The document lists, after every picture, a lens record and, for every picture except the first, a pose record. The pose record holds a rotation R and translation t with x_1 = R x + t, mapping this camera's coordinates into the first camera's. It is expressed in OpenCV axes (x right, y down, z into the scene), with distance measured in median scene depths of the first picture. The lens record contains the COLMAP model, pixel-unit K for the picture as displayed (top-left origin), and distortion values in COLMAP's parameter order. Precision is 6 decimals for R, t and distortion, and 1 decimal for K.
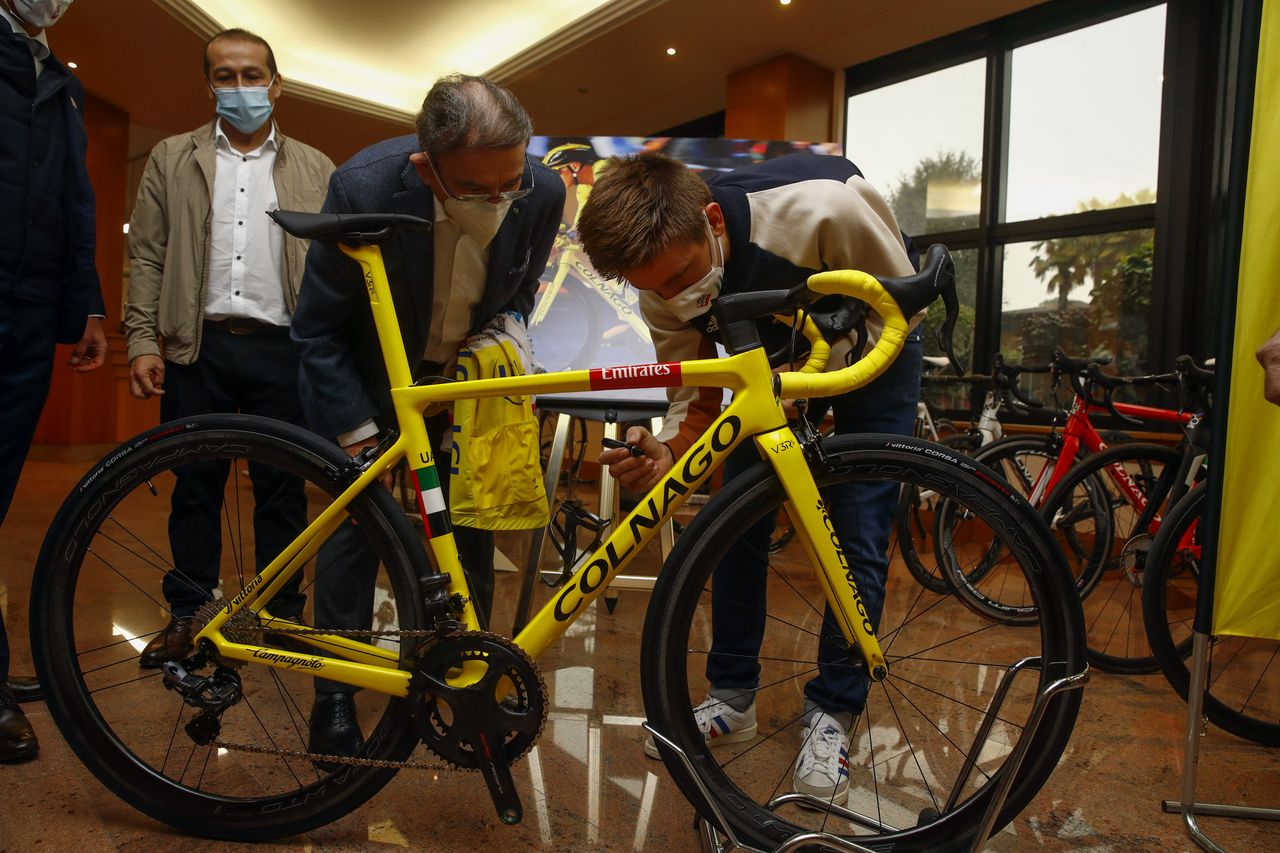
lens RADIAL K [[852.0, 0, 640.0], [0, 852.0, 426.5], [0, 0, 1]] dist [-0.088626, 0.055368]
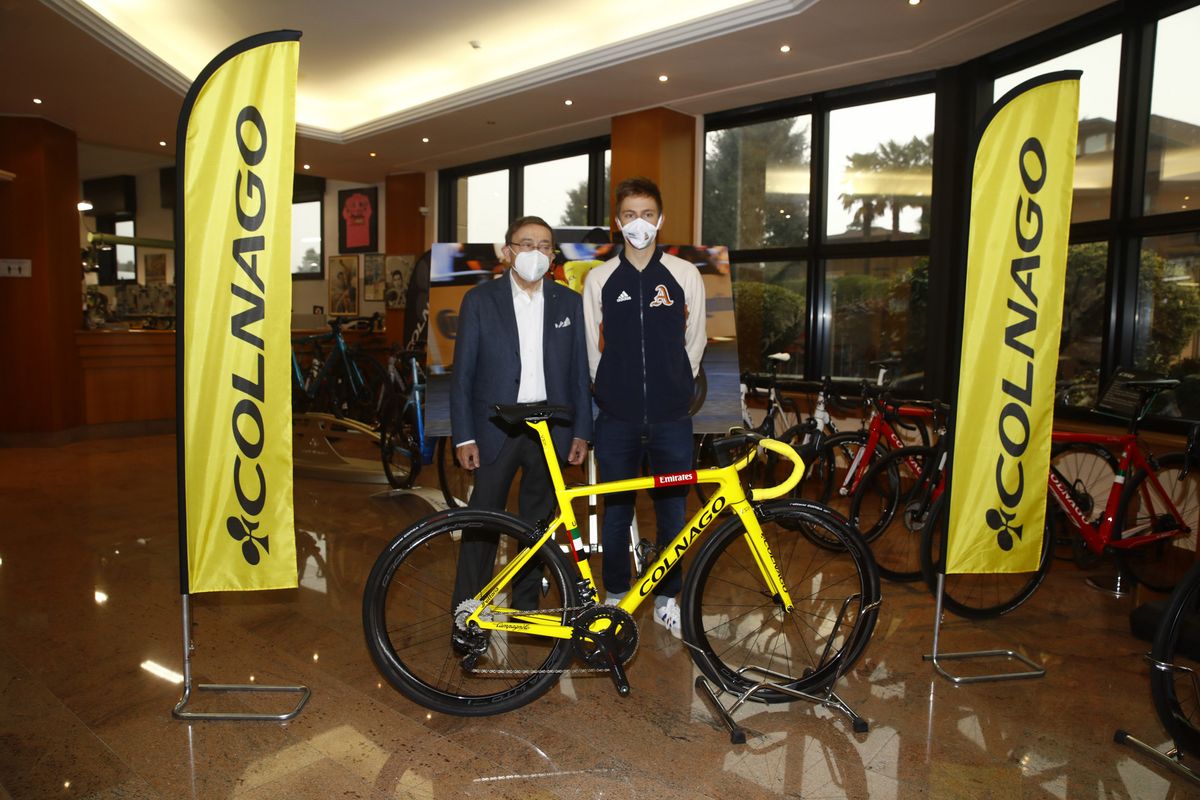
lens RADIAL K [[798.7, 0, 600.0], [0, 798.7, 400.0], [0, 0, 1]] dist [-0.088626, 0.055368]
pose [[0.989230, -0.046713, 0.138713, -0.431925], [0.036646, 0.996565, 0.074261, -0.389795], [-0.141705, -0.068378, 0.987544, -0.859767]]
